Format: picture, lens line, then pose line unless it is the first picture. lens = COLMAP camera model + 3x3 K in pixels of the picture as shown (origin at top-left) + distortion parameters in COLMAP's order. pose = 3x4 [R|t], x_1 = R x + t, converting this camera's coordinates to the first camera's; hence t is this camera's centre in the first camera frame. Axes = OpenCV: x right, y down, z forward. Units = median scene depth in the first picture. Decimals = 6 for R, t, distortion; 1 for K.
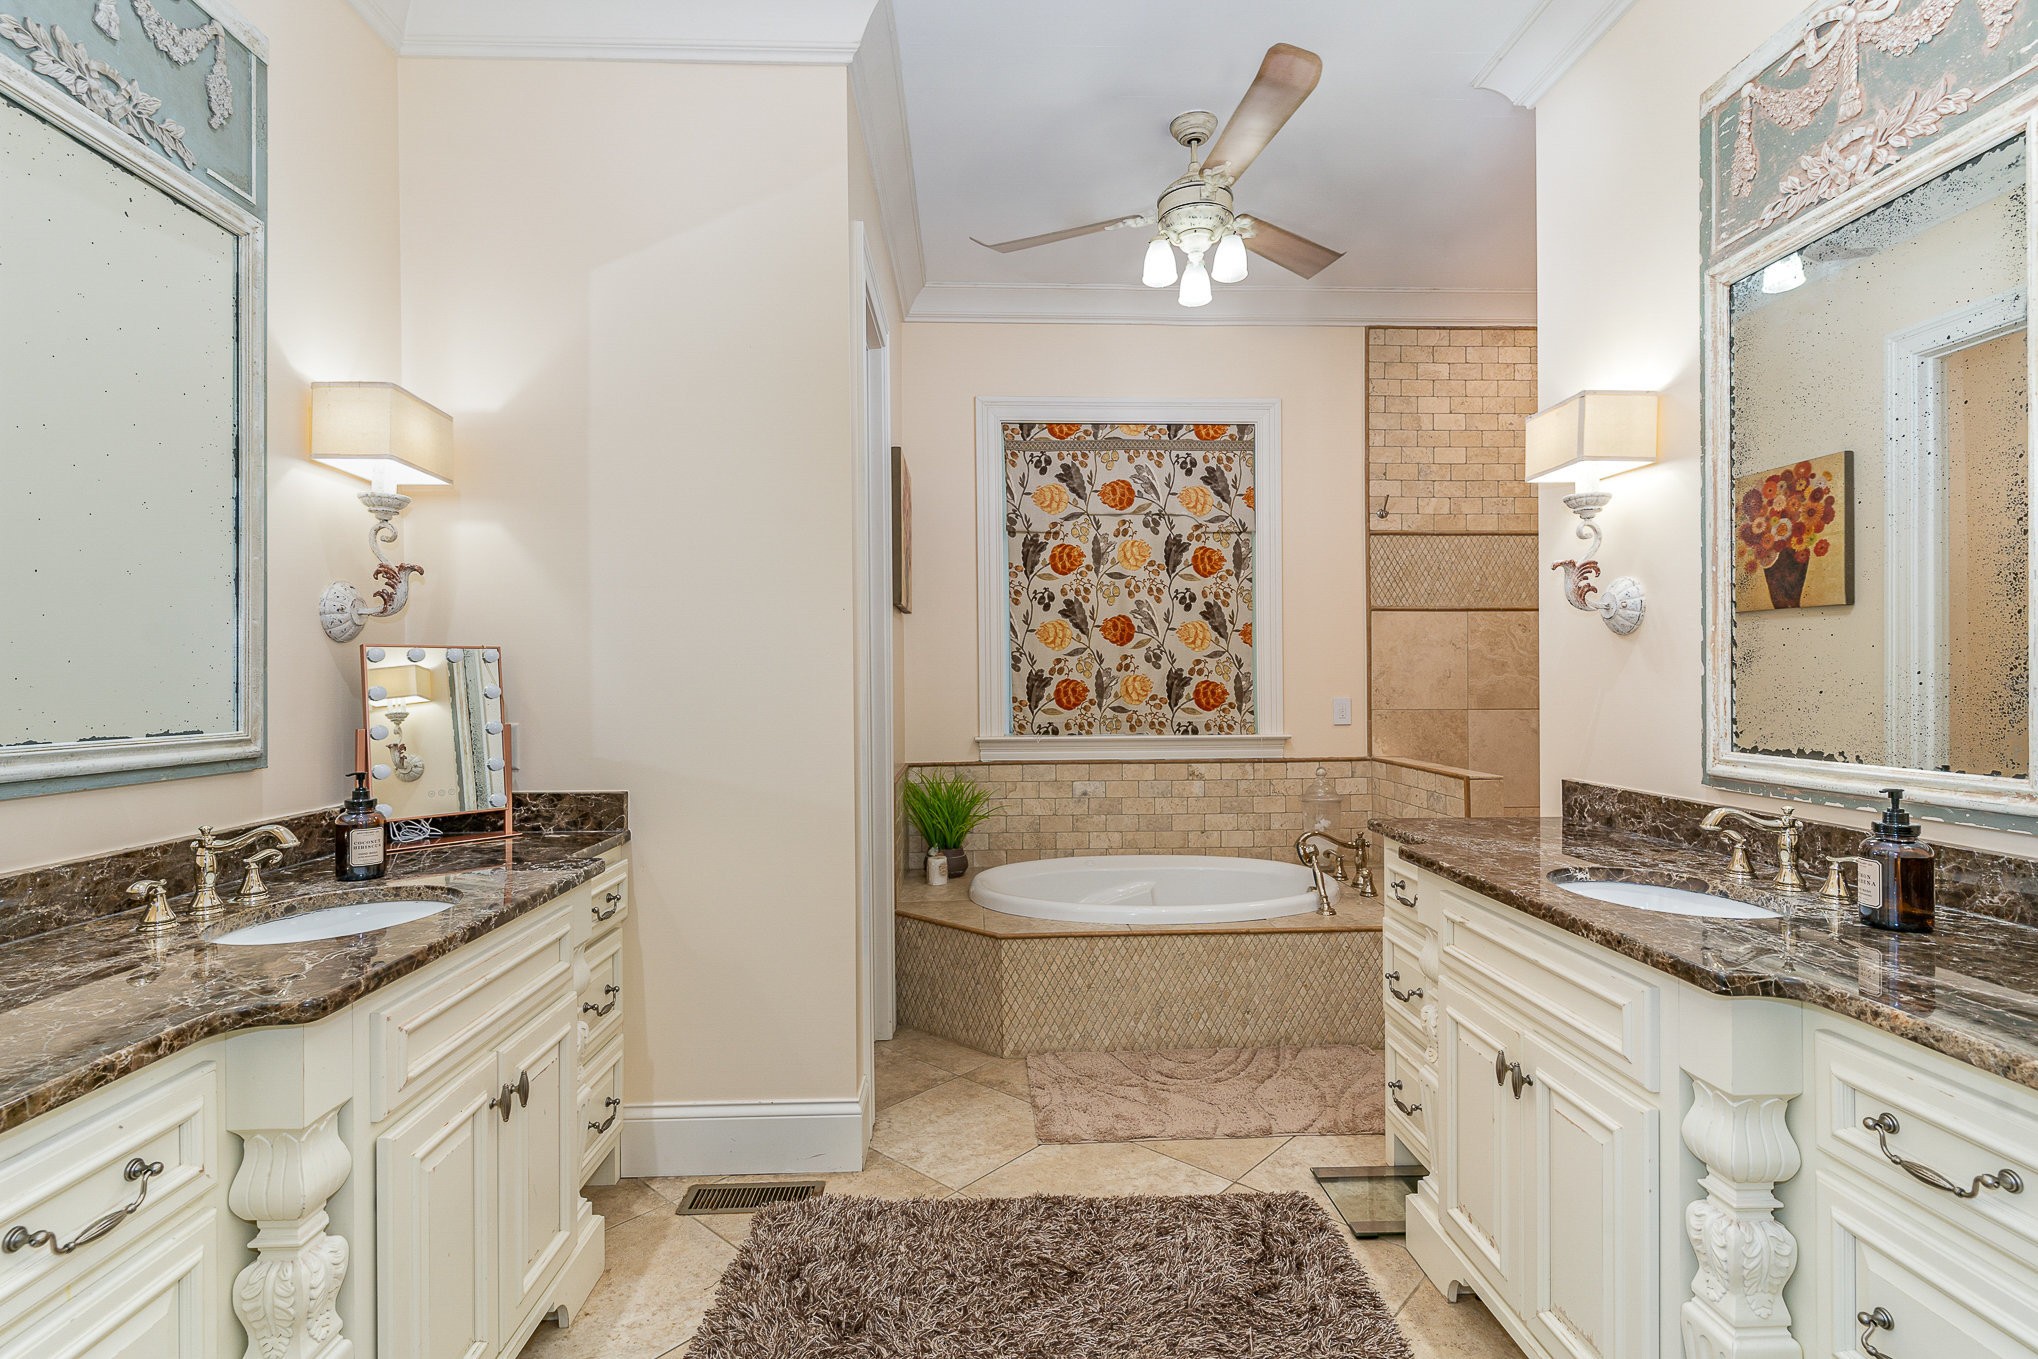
lens RADIAL K [[977.6, 0, 1022.4], [0, 977.6, 680.3], [0, 0, 1]] dist [0.003508, -0.002080]
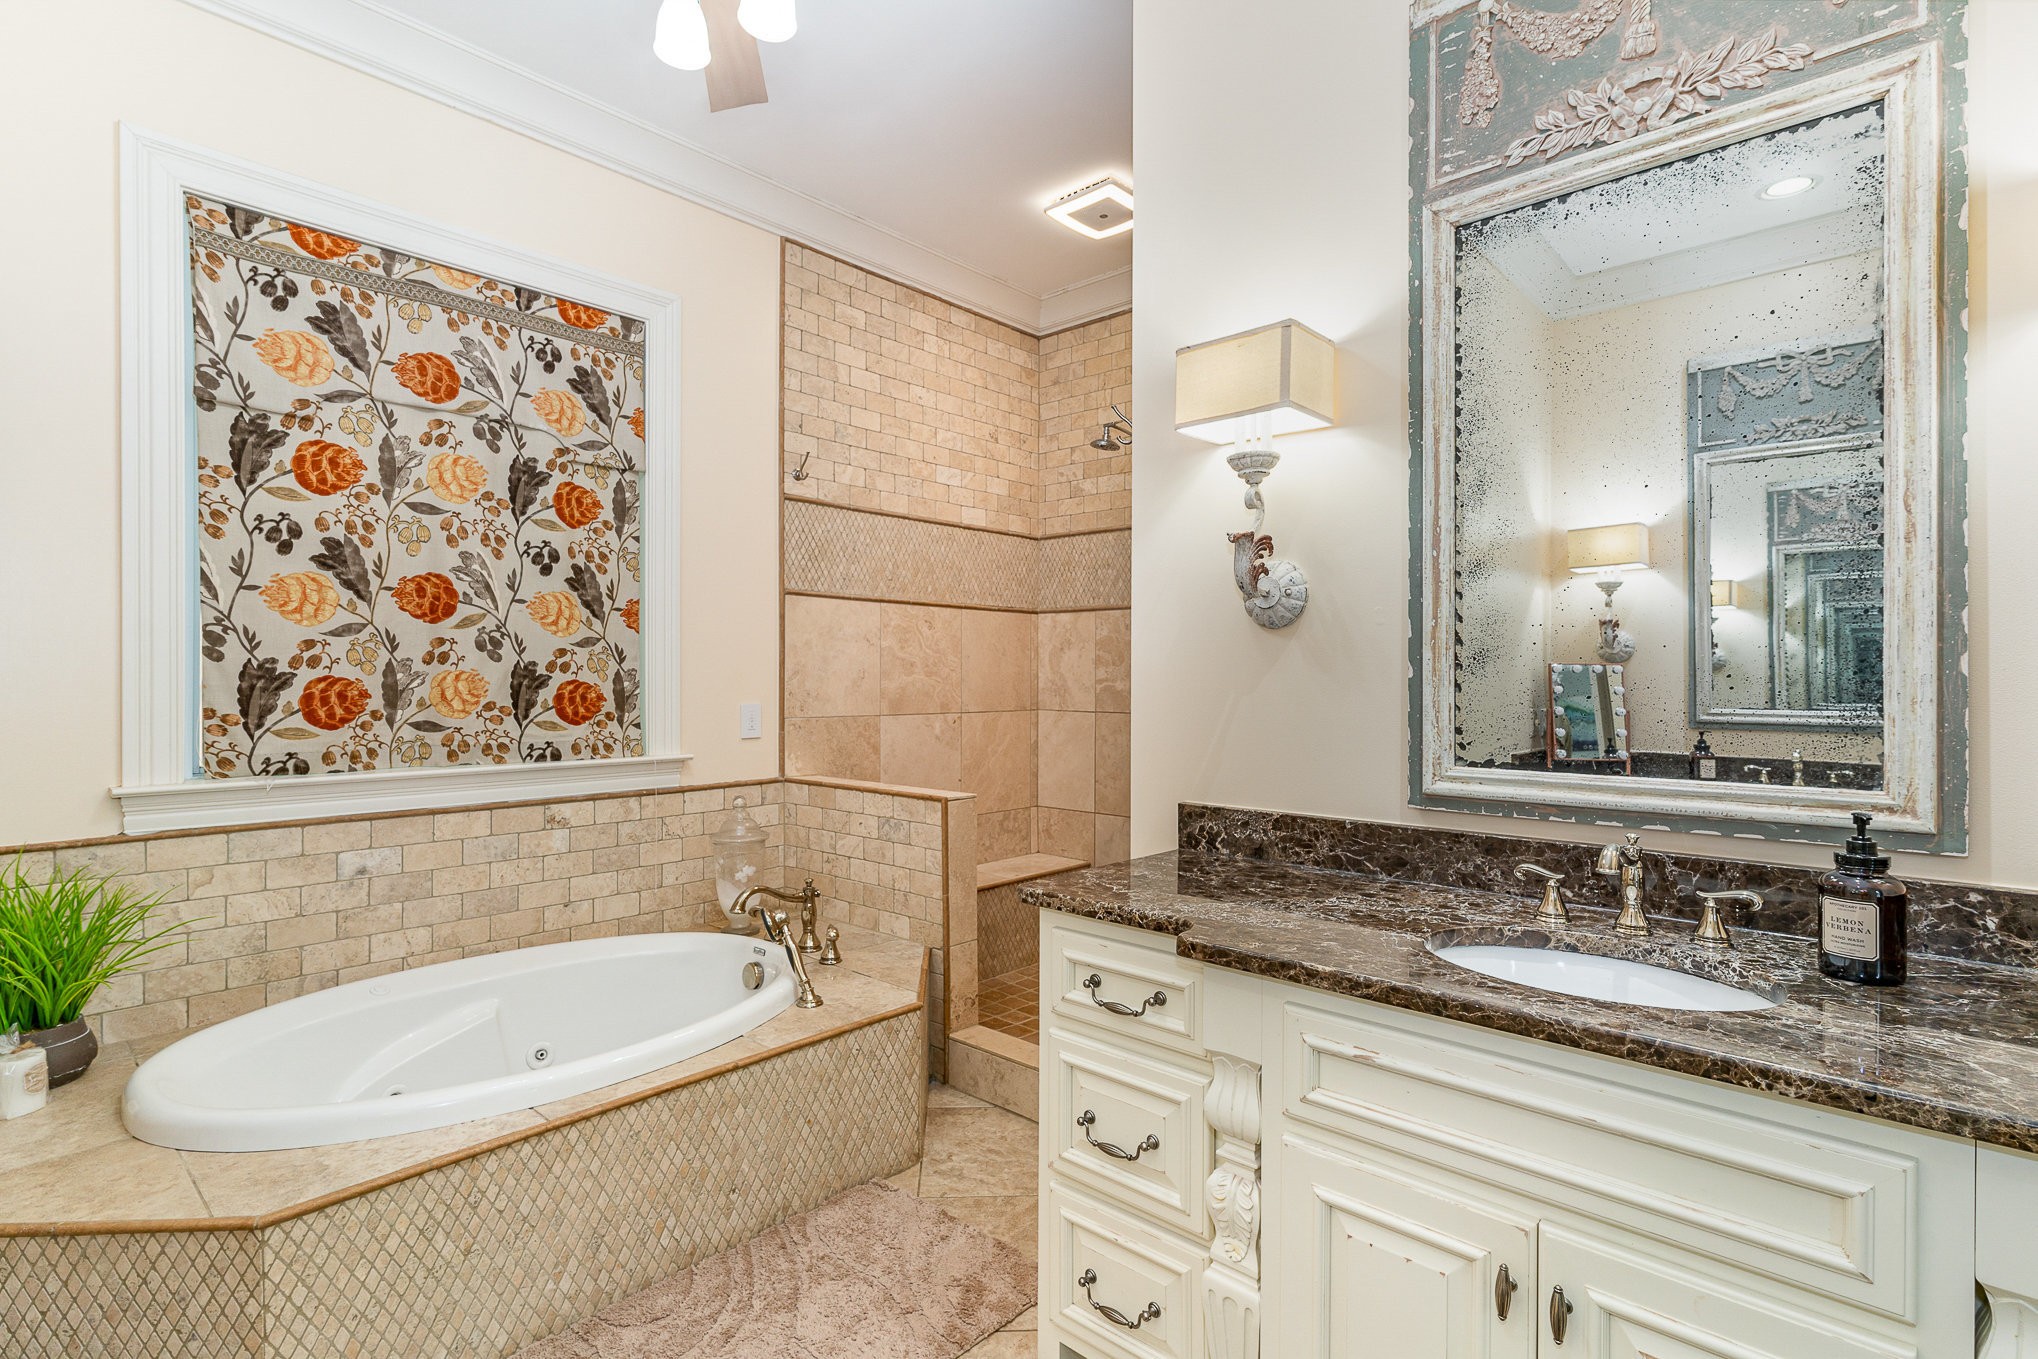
lens RADIAL K [[977.6, 0, 1013.6], [0, 977.6, 678.4], [0, 0, 1]] dist [0.003508, -0.002080]
pose [[0.709312, 0.007611, 0.704854, -0.089665], [-0.005396, 0.999971, -0.005367, 0.001180], [-0.704874, 0.000004, 0.709332, 0.370588]]
